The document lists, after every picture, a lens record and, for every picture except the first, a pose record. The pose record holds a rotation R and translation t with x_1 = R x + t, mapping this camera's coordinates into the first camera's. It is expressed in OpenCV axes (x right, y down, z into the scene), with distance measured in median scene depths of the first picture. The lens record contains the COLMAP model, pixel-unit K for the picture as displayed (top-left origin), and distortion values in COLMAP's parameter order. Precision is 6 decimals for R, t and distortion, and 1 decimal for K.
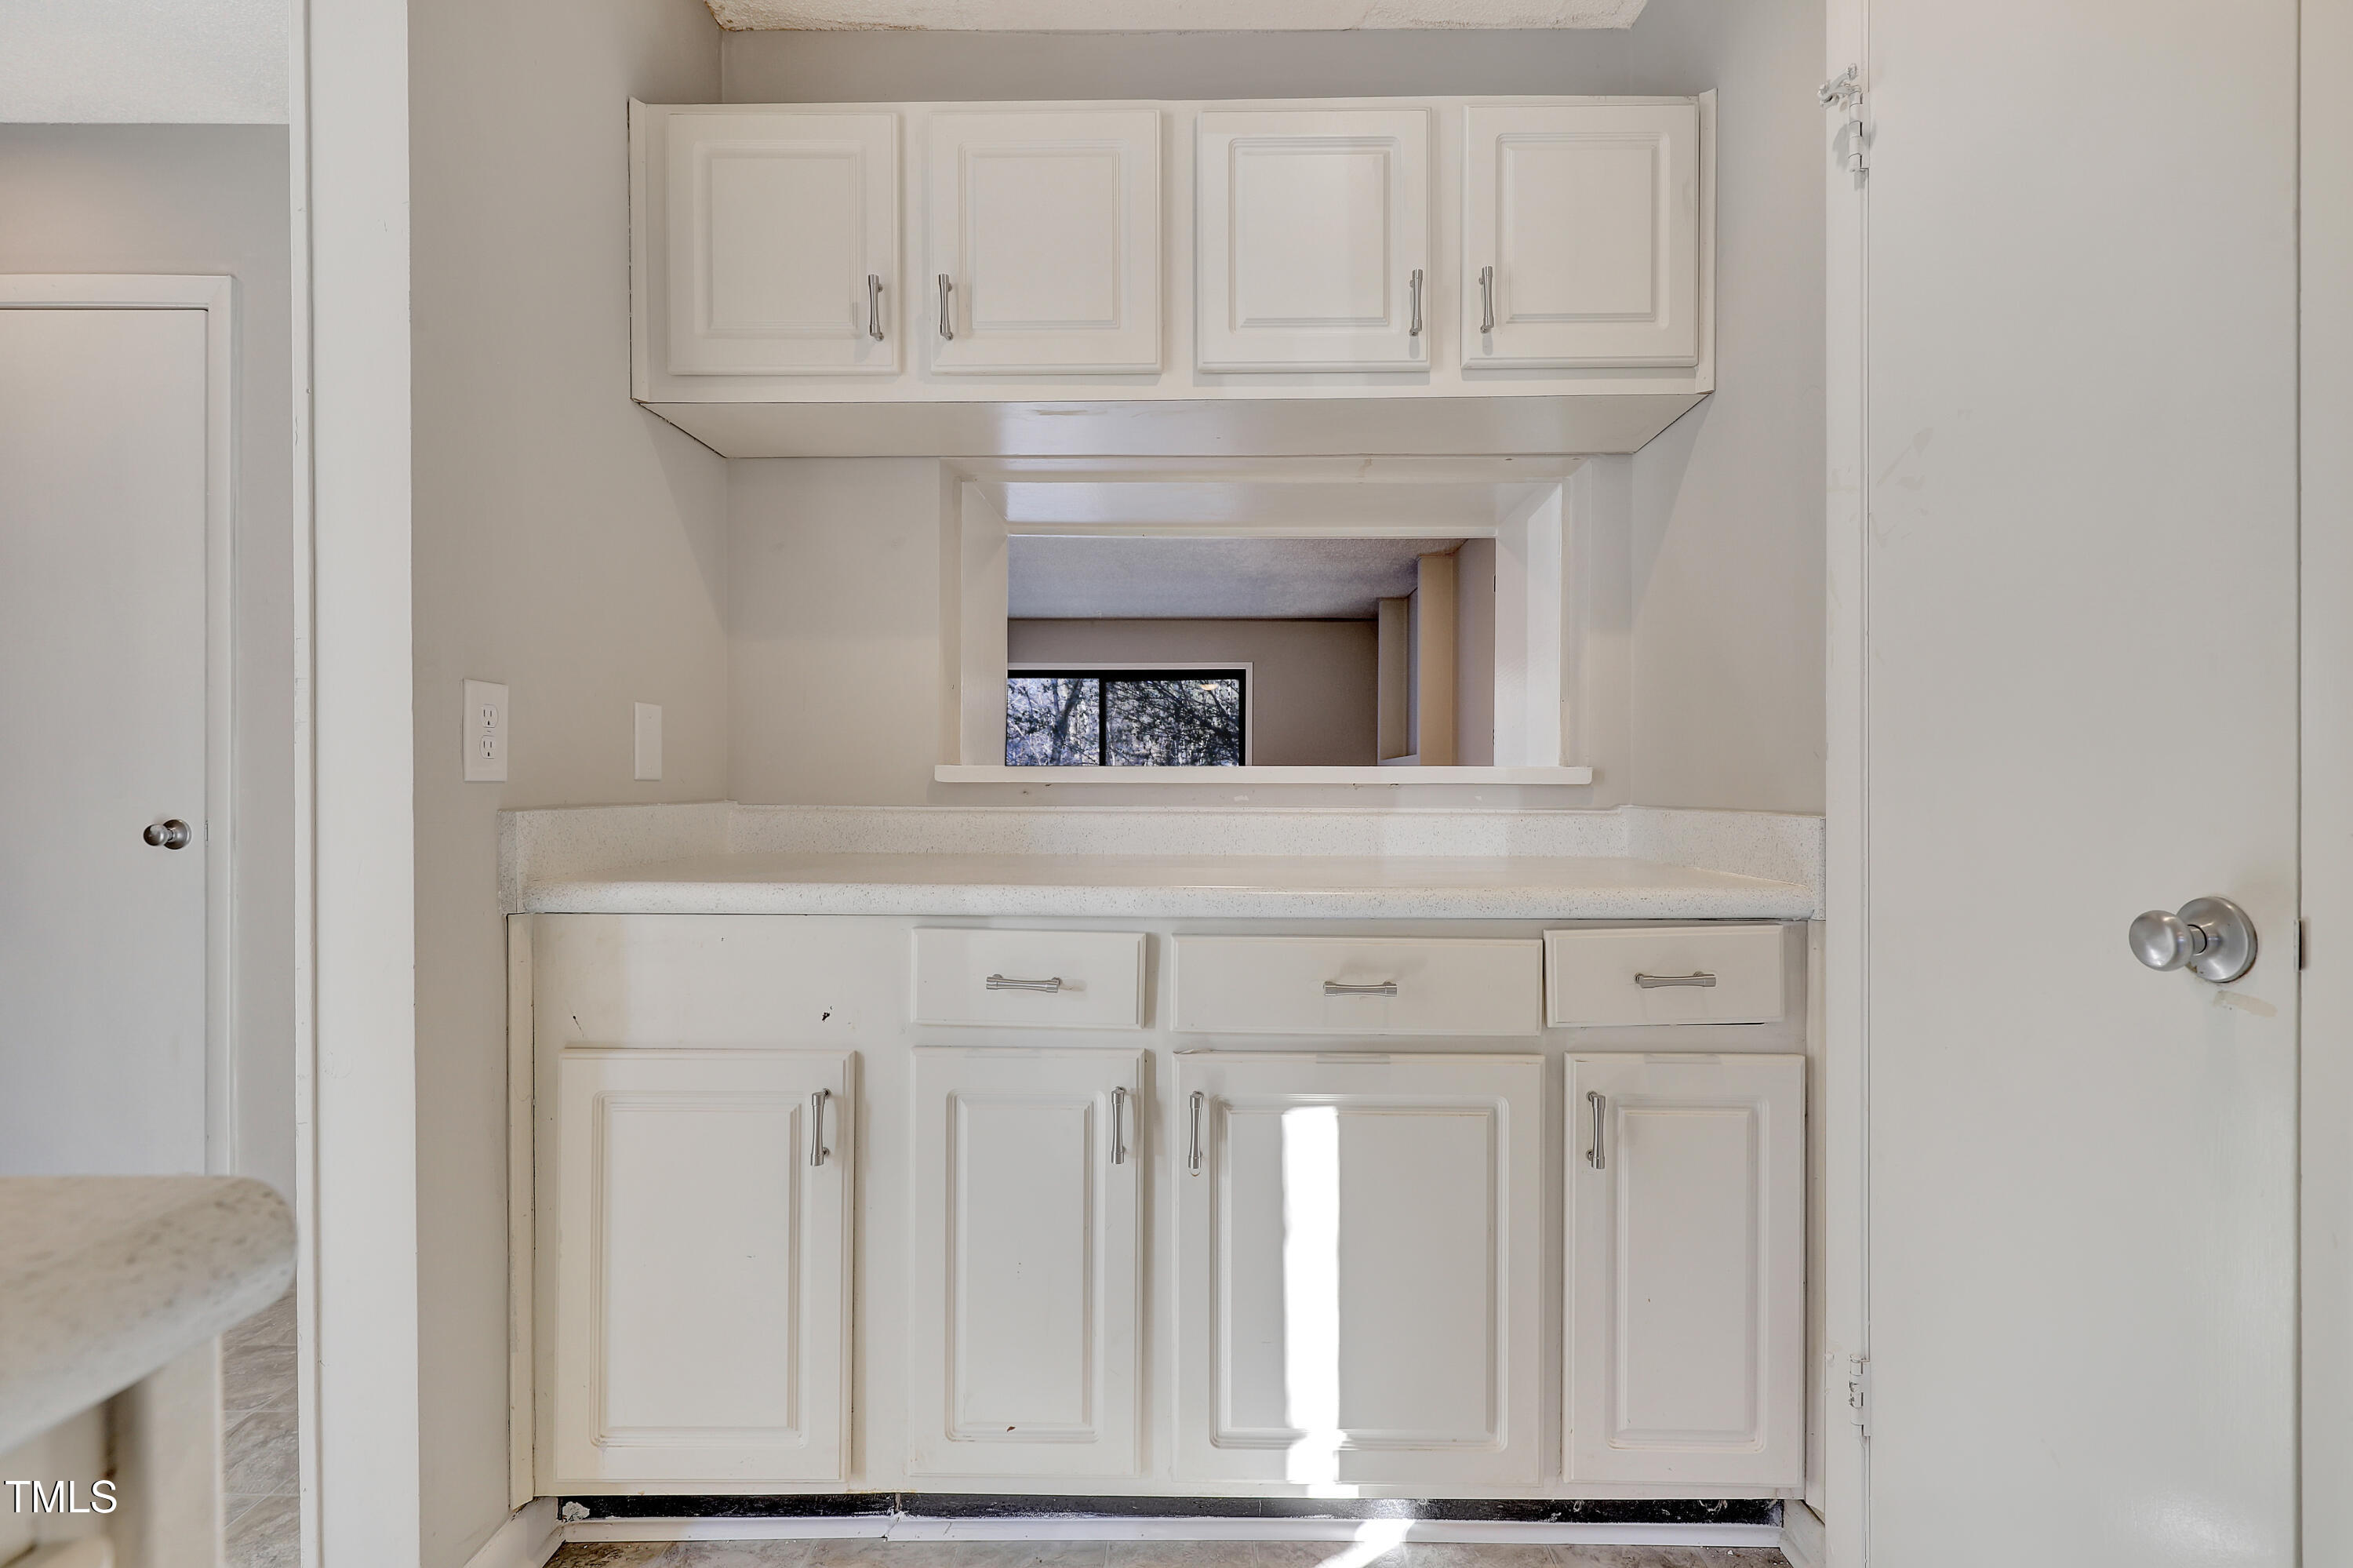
lens RADIAL K [[1082.9, 0, 1192.8], [0, 1082.9, 790.1], [0, 0, 1]] dist [0.000206, 0.000267]
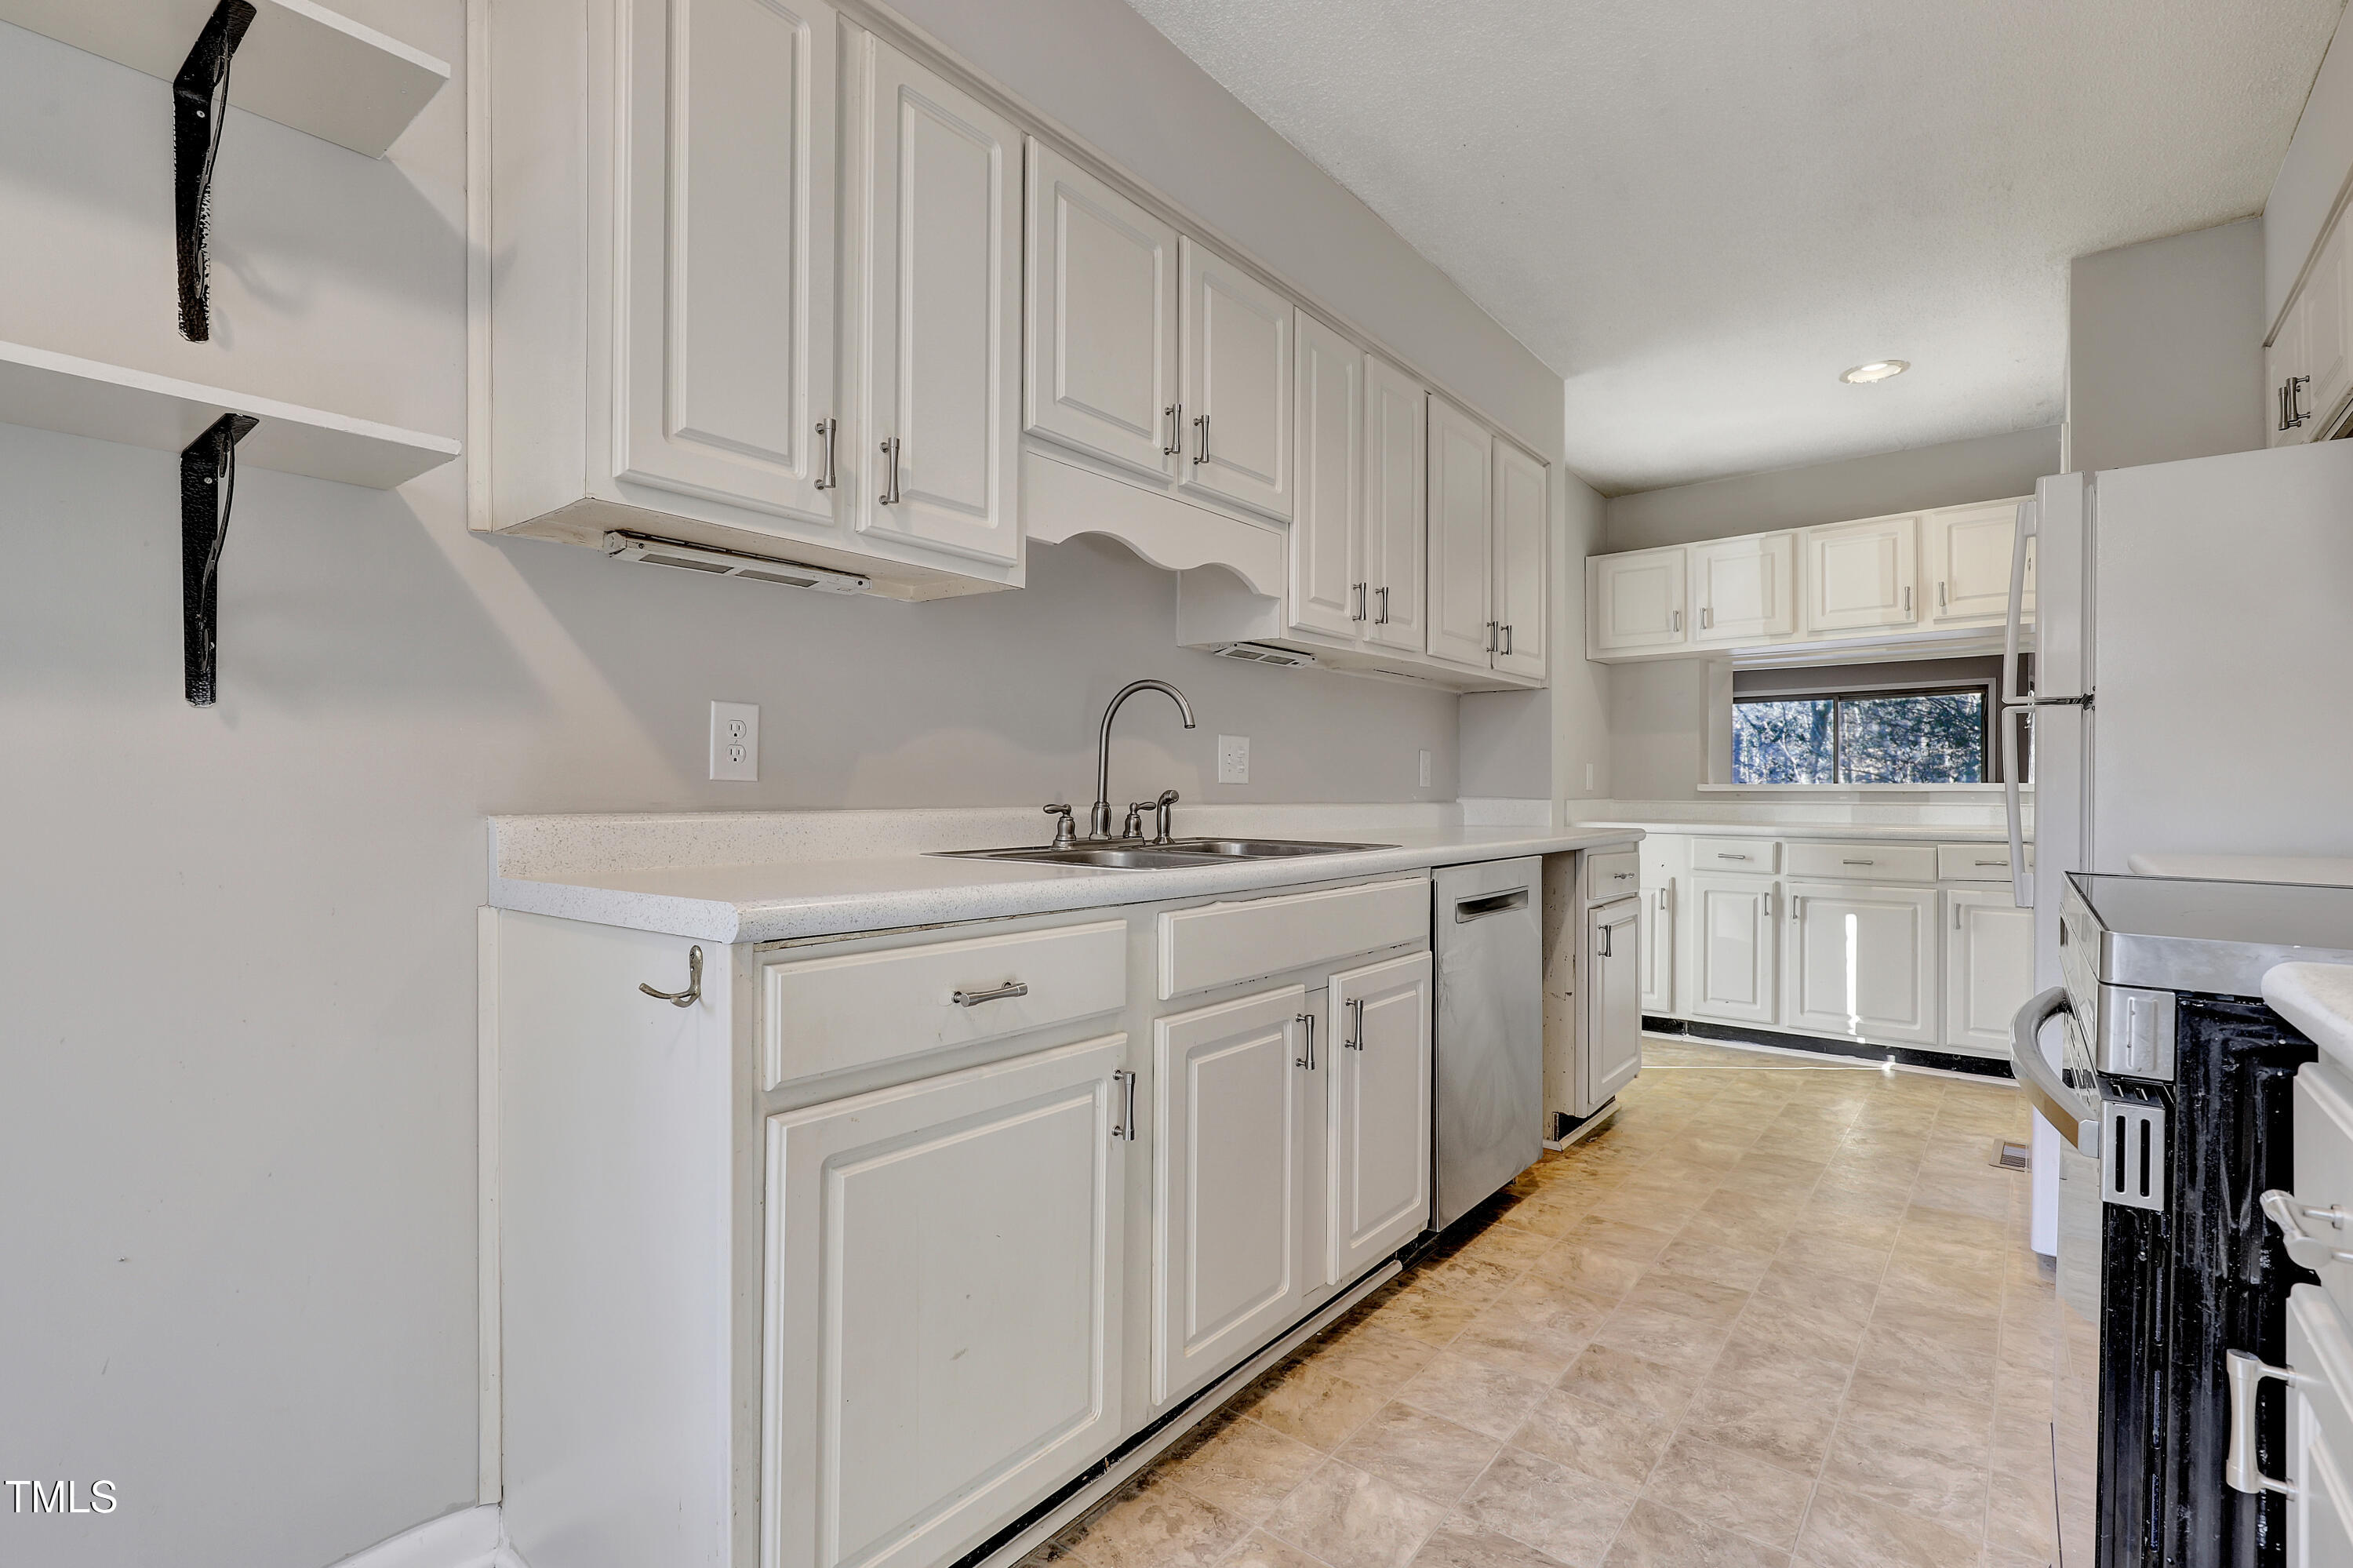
lens RADIAL K [[1082.9, 0, 1192.8], [0, 1082.9, 790.1], [0, 0, 1]] dist [0.000206, 0.000267]
pose [[0.805658, 0.002243, -0.592377, 0.368033], [-0.005306, 0.999980, -0.003430, 0.006991], [0.592358, 0.005906, 0.805653, -2.031057]]
